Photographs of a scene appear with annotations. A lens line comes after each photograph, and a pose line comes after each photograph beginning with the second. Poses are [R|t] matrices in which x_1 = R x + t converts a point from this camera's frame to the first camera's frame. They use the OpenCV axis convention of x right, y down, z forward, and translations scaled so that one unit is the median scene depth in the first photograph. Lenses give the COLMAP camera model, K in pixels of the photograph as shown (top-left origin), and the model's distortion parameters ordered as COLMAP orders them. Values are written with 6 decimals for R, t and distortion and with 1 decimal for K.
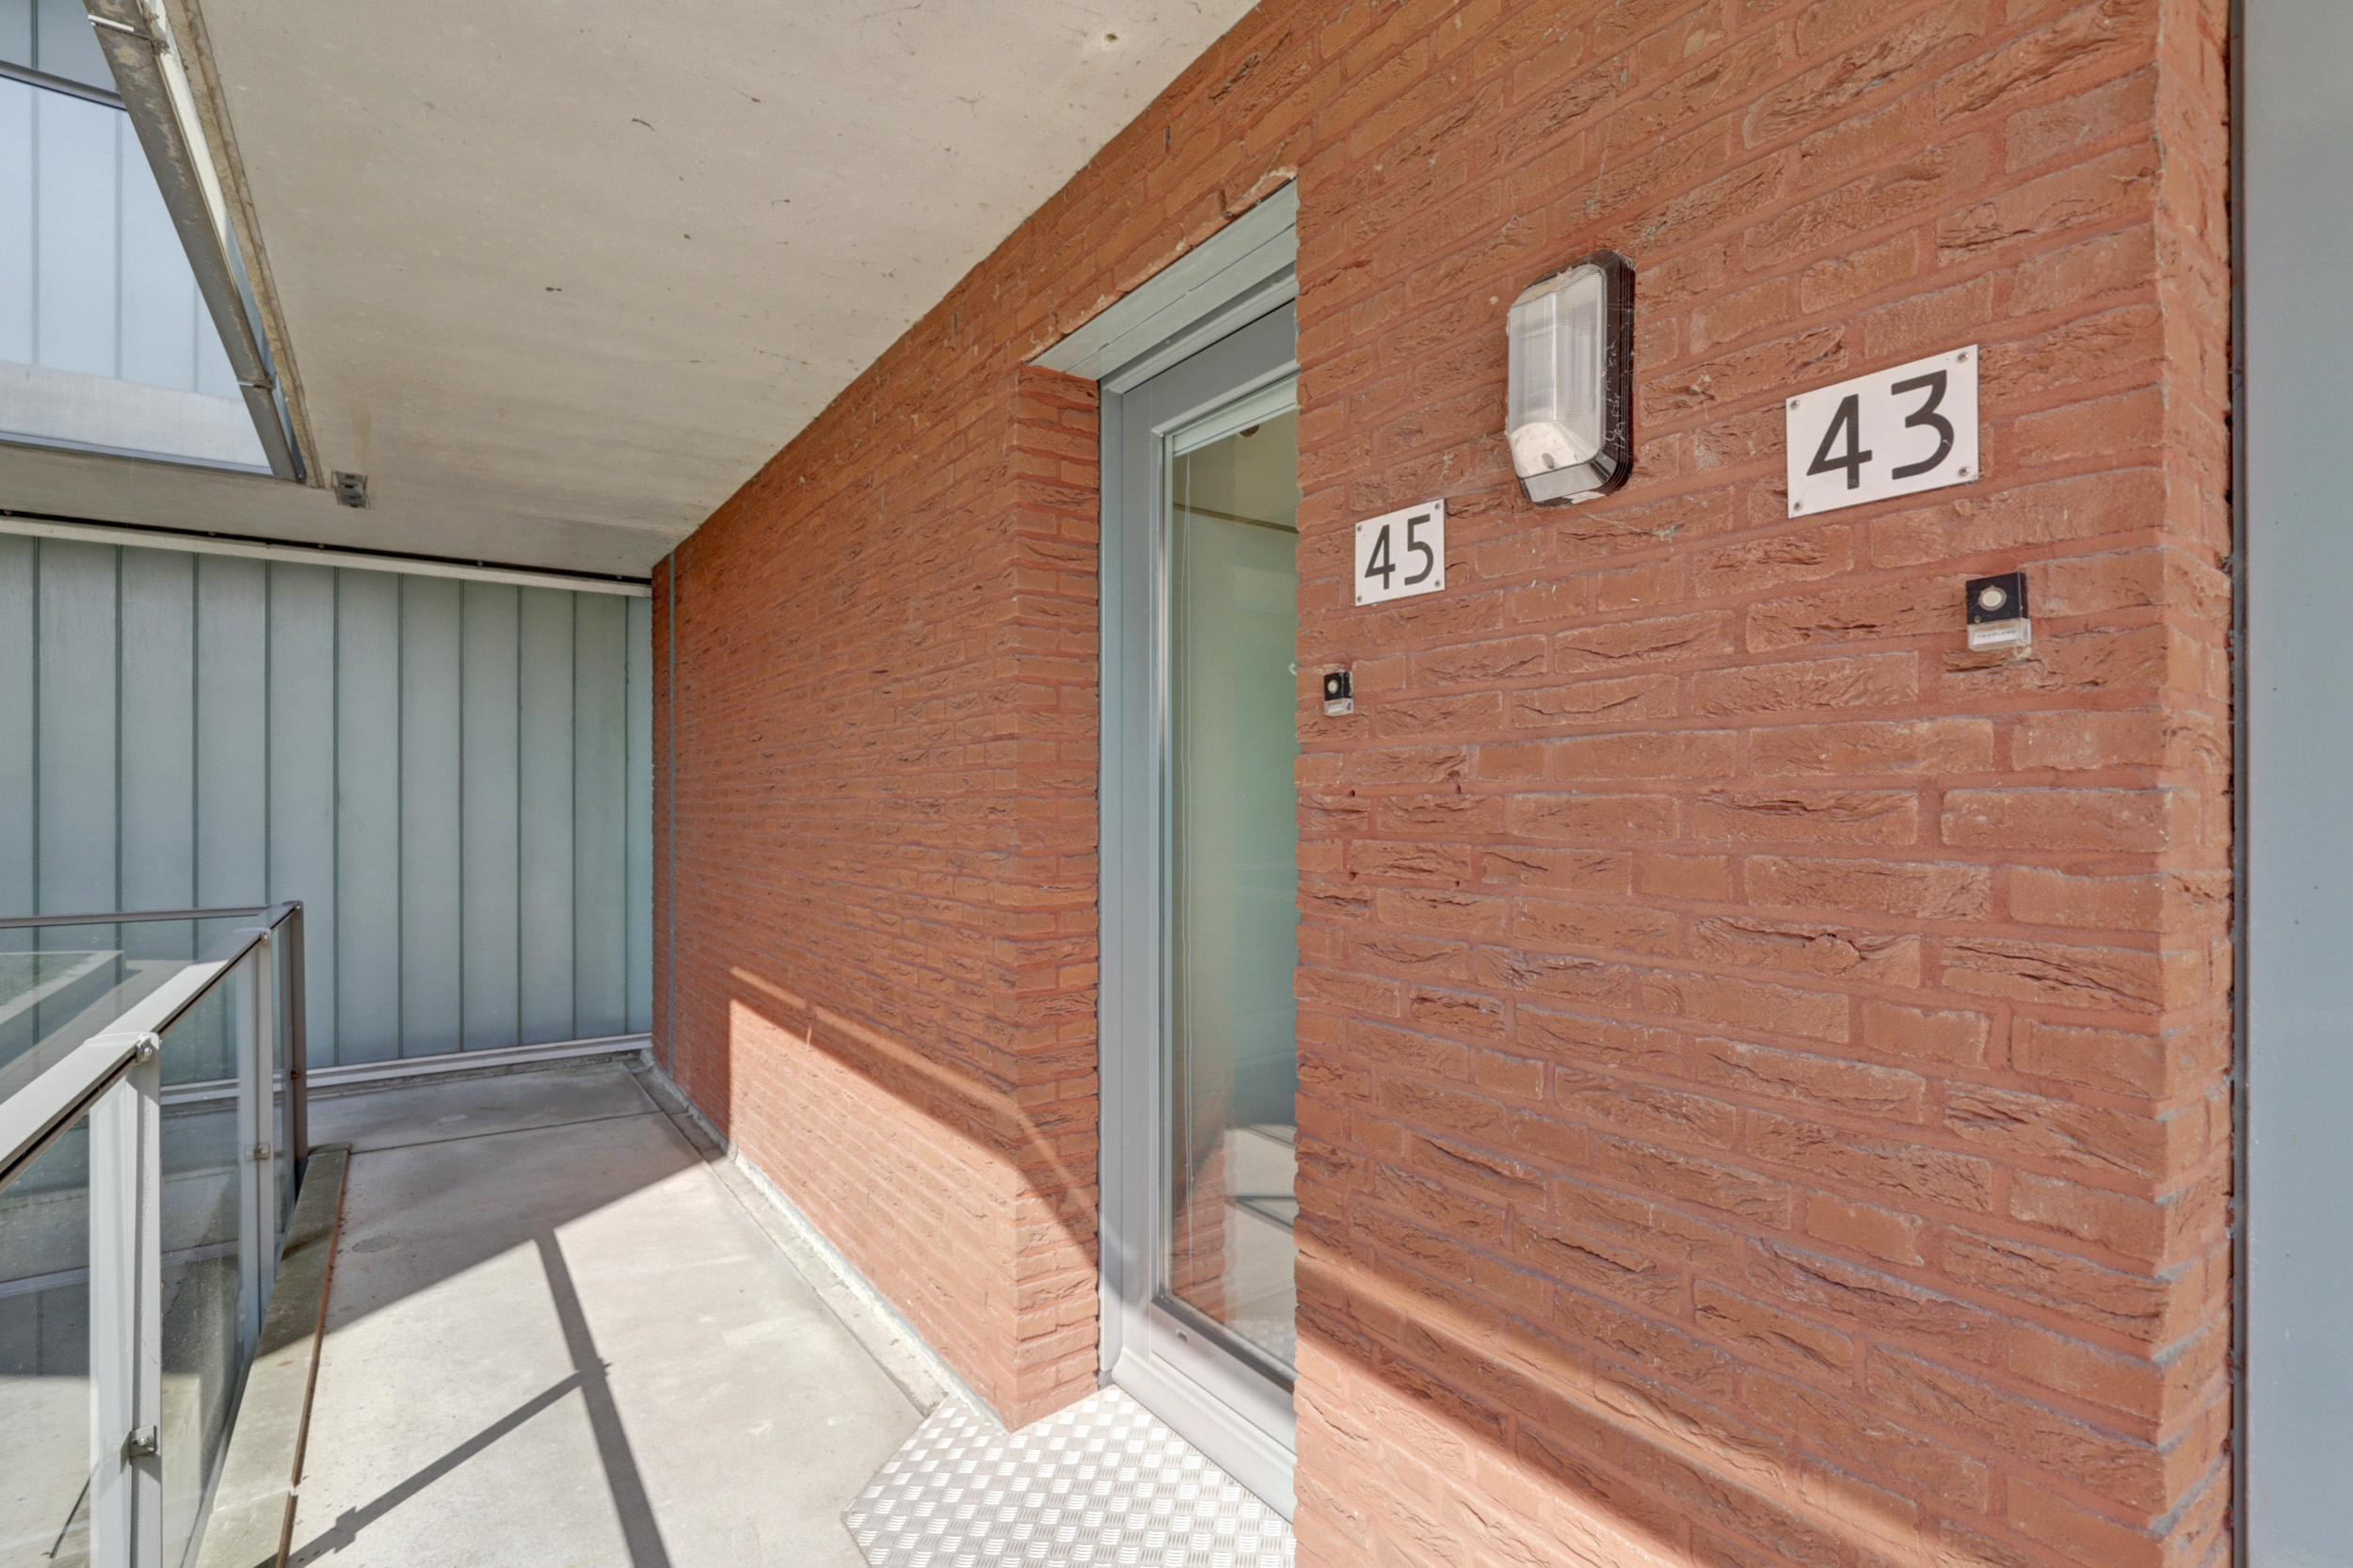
lens RADIAL K [[1077.2, 0, 1182.1], [0, 1077.2, 789.2], [0, 0, 1]] dist [-0.014560, 0.003768]
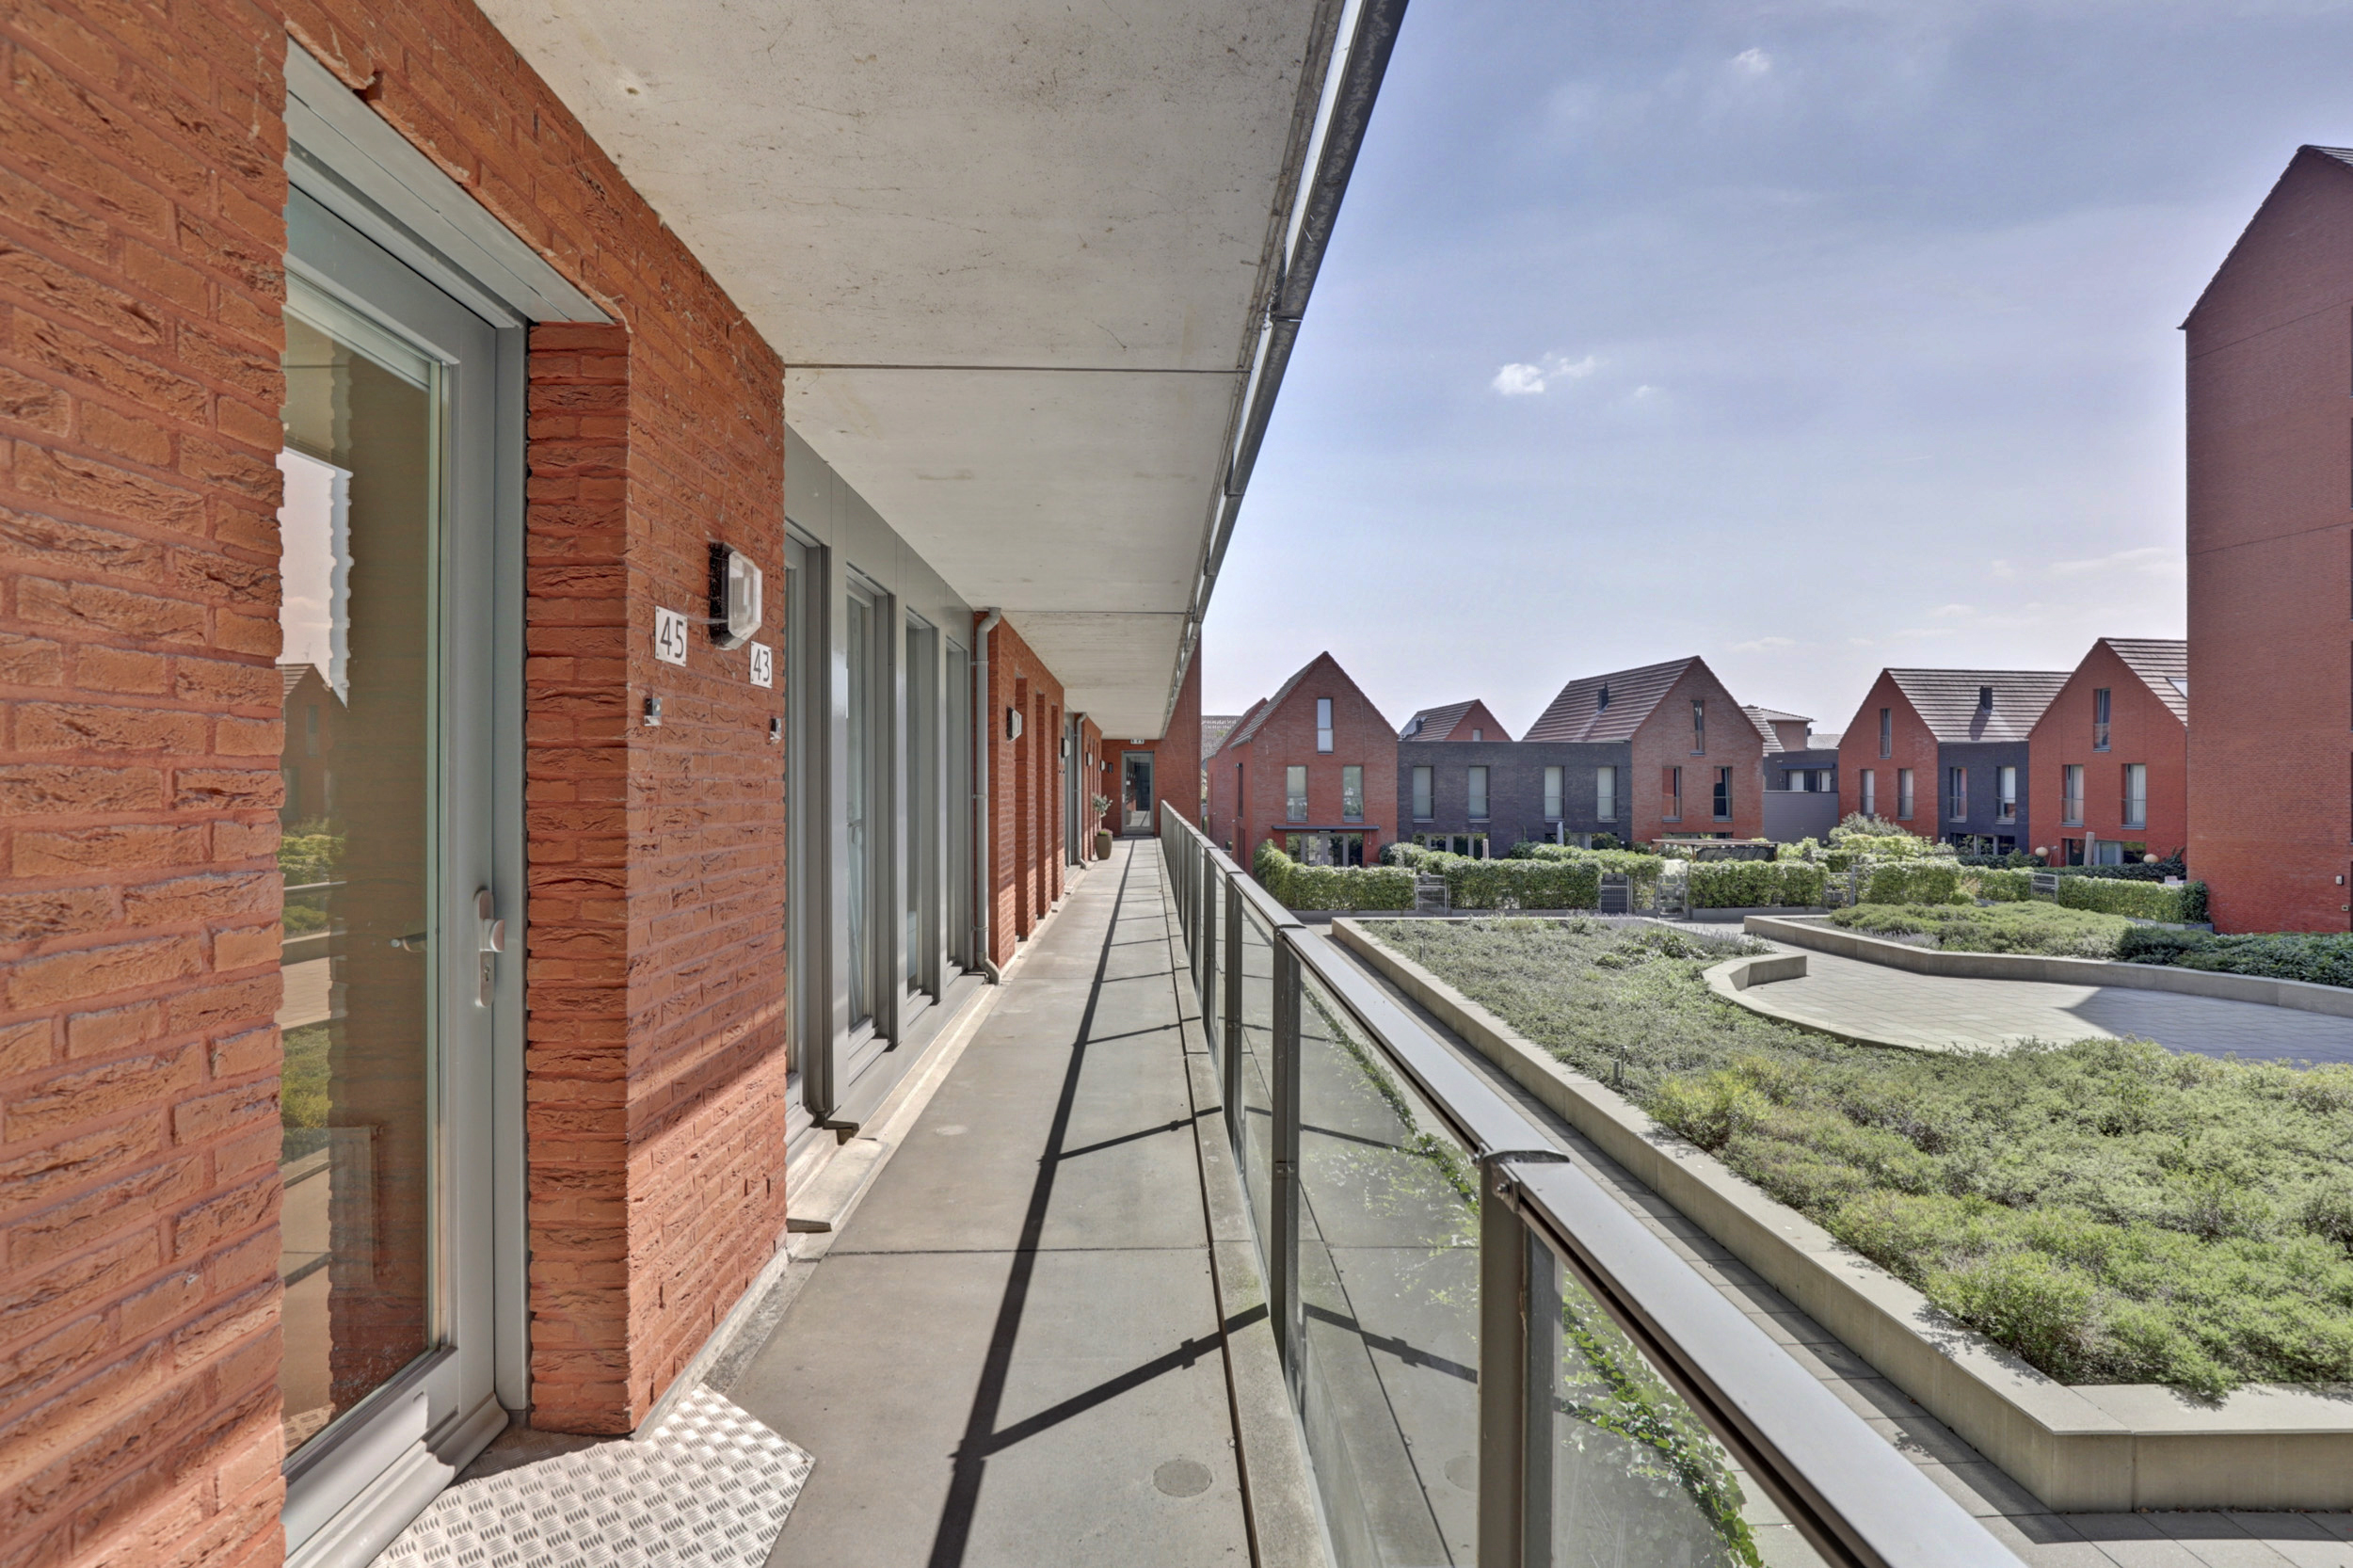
lens RADIAL K [[1077.2, 0, 1173.9], [0, 1077.2, 780.4], [0, 0, 1]] dist [-0.014560, 0.003768]
pose [[-0.820166, -0.004829, 0.572105, -1.400553], [-0.003435, 0.999988, 0.003517, 0.004660], [-0.572115, 0.000920, -0.820173, 1.921647]]
